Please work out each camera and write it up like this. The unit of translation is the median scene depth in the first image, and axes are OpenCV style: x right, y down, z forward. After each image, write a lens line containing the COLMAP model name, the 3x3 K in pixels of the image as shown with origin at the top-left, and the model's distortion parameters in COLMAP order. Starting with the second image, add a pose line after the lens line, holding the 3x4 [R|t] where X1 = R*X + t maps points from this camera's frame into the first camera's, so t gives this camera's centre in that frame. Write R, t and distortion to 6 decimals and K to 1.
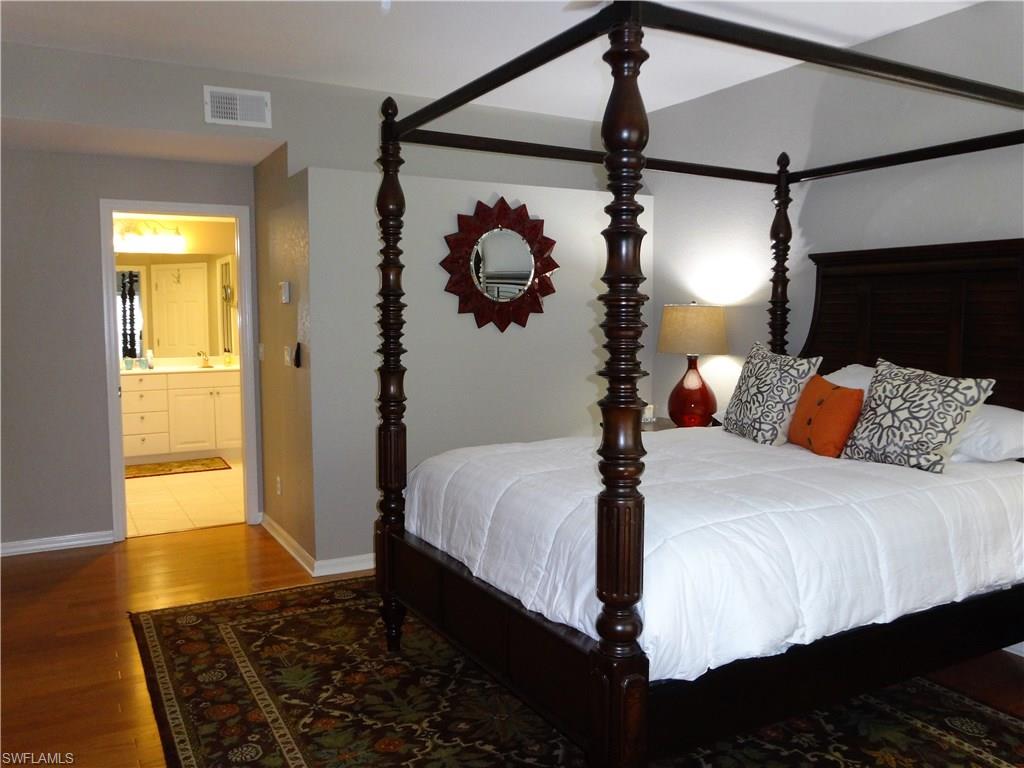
lens RADIAL K [[854.2, 0, 512.0], [0, 854.2, 384.0], [0, 0, 1]] dist [0.016487, 0.005690]
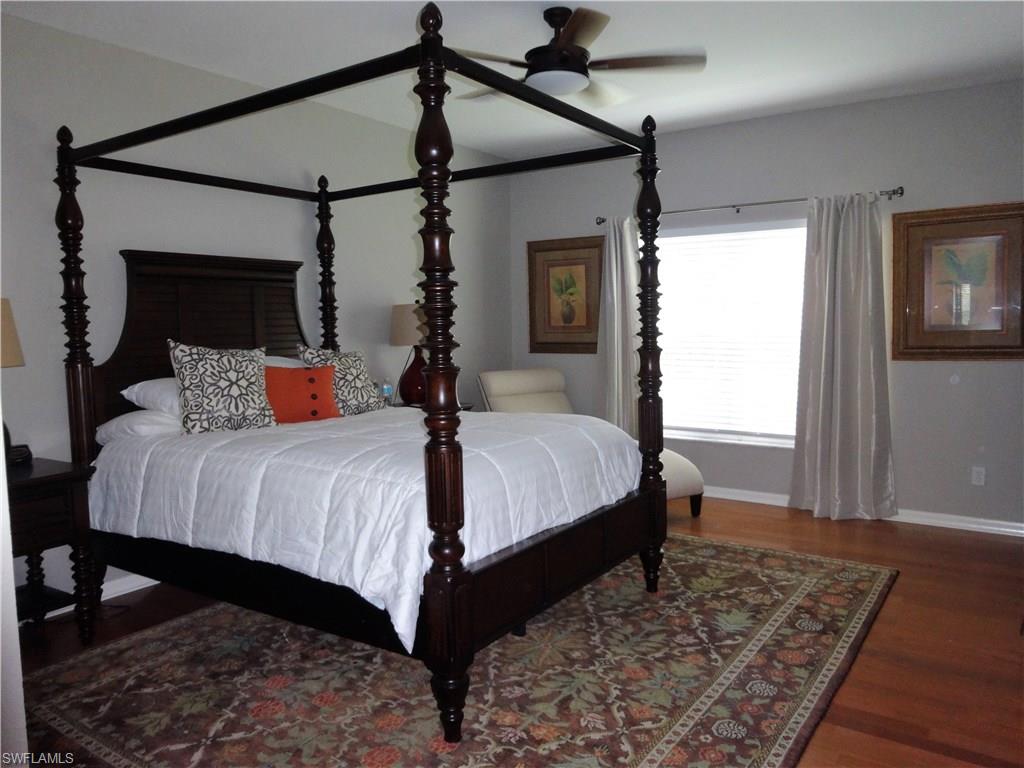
lens RADIAL K [[757.3, 0, 512.0], [0, 757.3, 384.0], [0, 0, 1]] dist [-0.002581, 0.001685]
pose [[-0.450997, -0.064905, 0.890163, -0.830760], [0.090922, 0.988823, 0.118164, -0.085402], [-0.887882, 0.134227, -0.440054, 1.353237]]
